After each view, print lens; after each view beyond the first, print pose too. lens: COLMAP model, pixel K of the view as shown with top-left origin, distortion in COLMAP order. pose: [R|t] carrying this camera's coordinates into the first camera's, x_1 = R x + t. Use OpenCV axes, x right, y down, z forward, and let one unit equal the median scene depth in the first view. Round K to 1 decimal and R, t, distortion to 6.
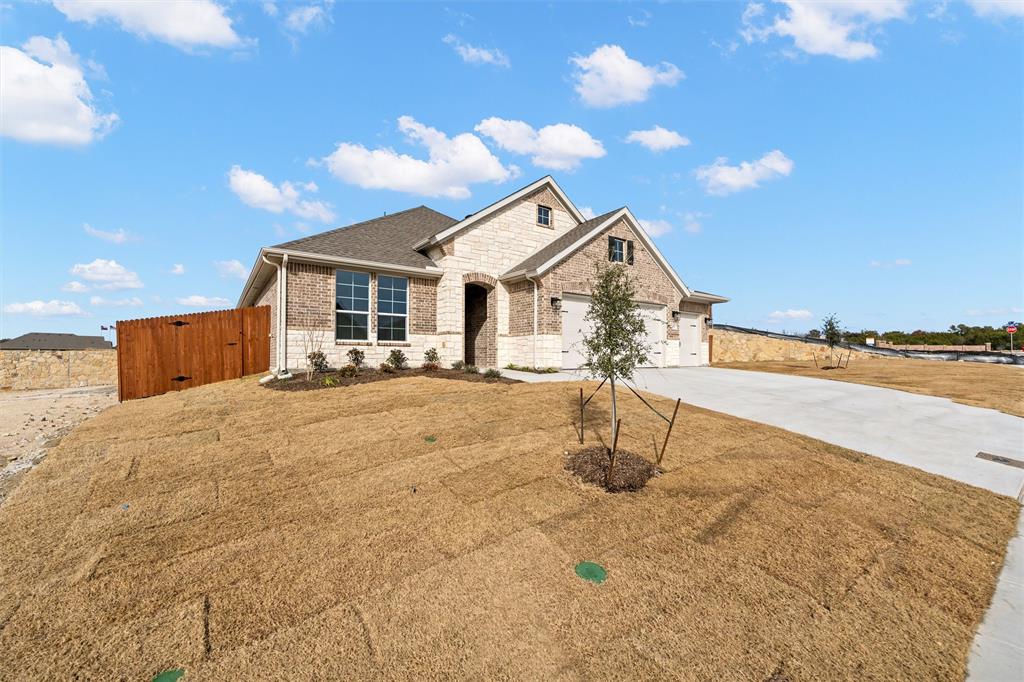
lens RADIAL K [[416.0, 0, 512.0], [0, 416.0, 341.0], [0, 0, 1]] dist [-0.000668, -0.000059]
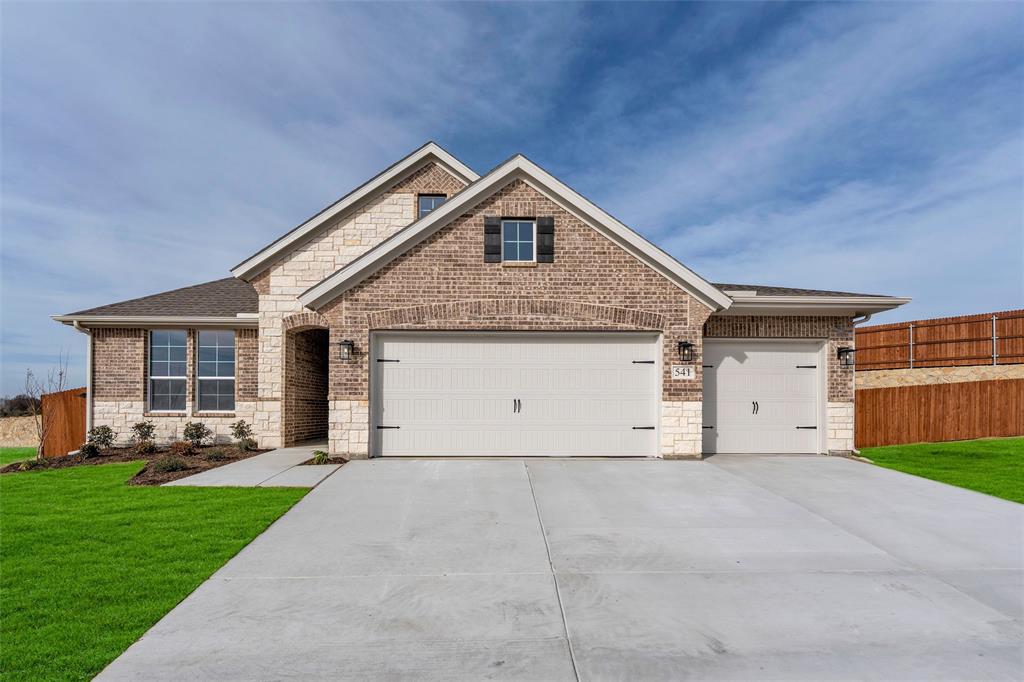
lens RADIAL K [[455.7, 0, 511.0], [0, 455.7, 401.5], [0, 0, 1]] dist [-0.000805, 0.000184]
pose [[0.822586, -0.007135, -0.568596, 0.678159], [0.021332, 0.999605, 0.018318, -0.021281], [0.568241, -0.027197, 0.822413, 0.578907]]
